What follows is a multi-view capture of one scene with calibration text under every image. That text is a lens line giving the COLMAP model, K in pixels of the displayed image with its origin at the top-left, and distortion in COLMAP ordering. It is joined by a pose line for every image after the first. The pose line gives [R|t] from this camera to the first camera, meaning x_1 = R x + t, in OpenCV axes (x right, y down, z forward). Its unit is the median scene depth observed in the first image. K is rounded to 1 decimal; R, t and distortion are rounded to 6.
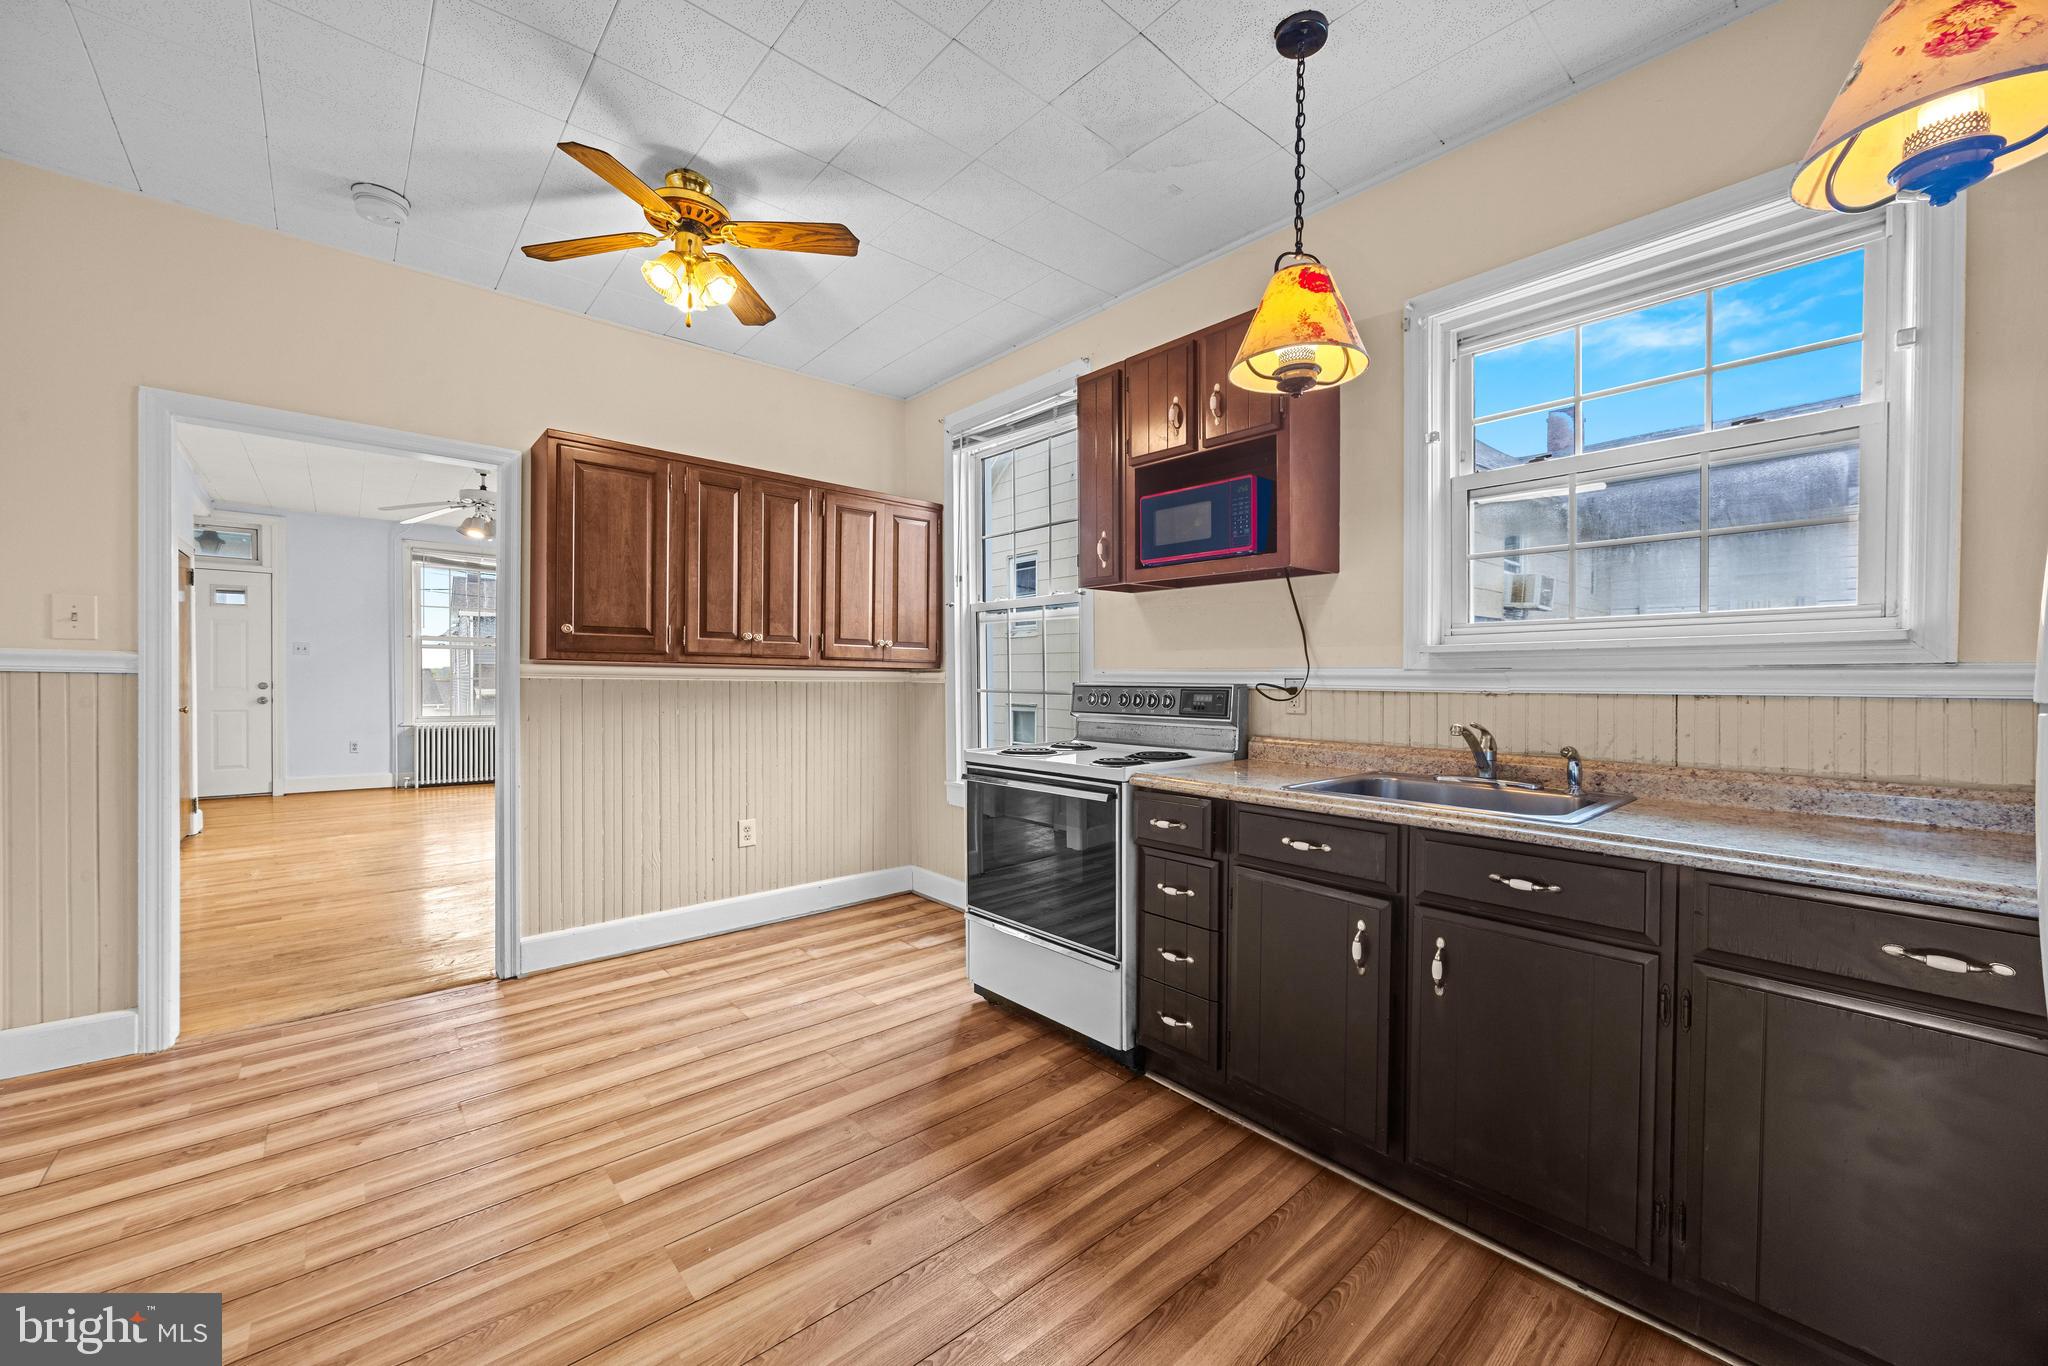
lens RADIAL K [[783.9, 0, 1019.3], [0, 783.9, 680.0], [0, 0, 1]] dist [0.000068, -0.000071]
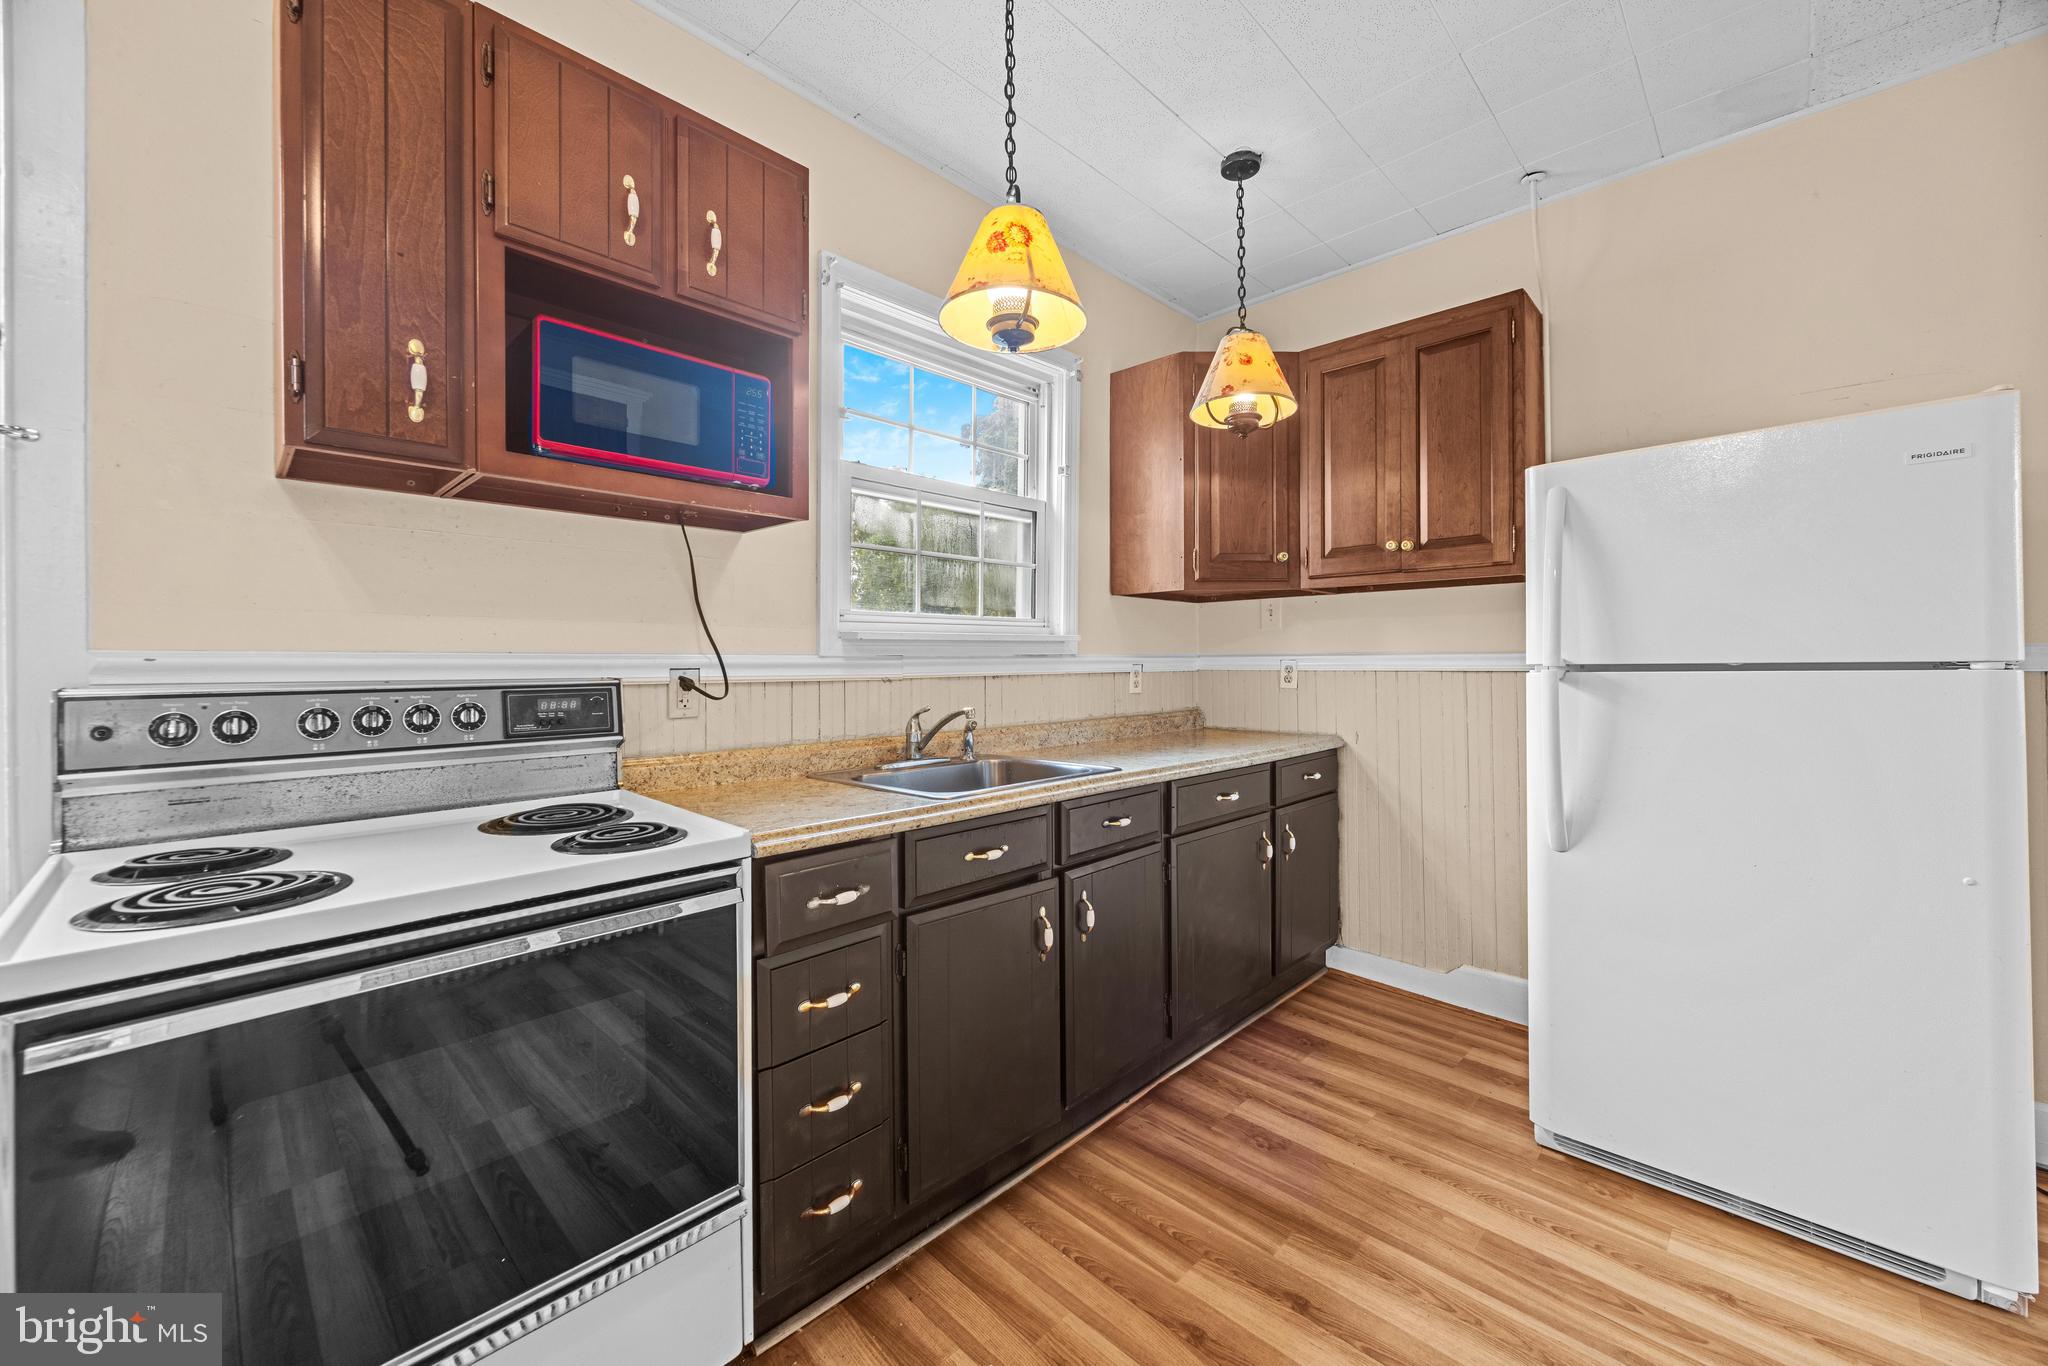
lens RADIAL K [[783.9, 0, 1019.7], [0, 783.9, 664.7], [0, 0, 1]] dist [0.000068, -0.000071]
pose [[-0.069917, -0.006629, 0.997531, -0.476274], [0.010990, 0.999912, 0.007415, -0.008893], [-0.997492, 0.011481, -0.069838, 0.936227]]
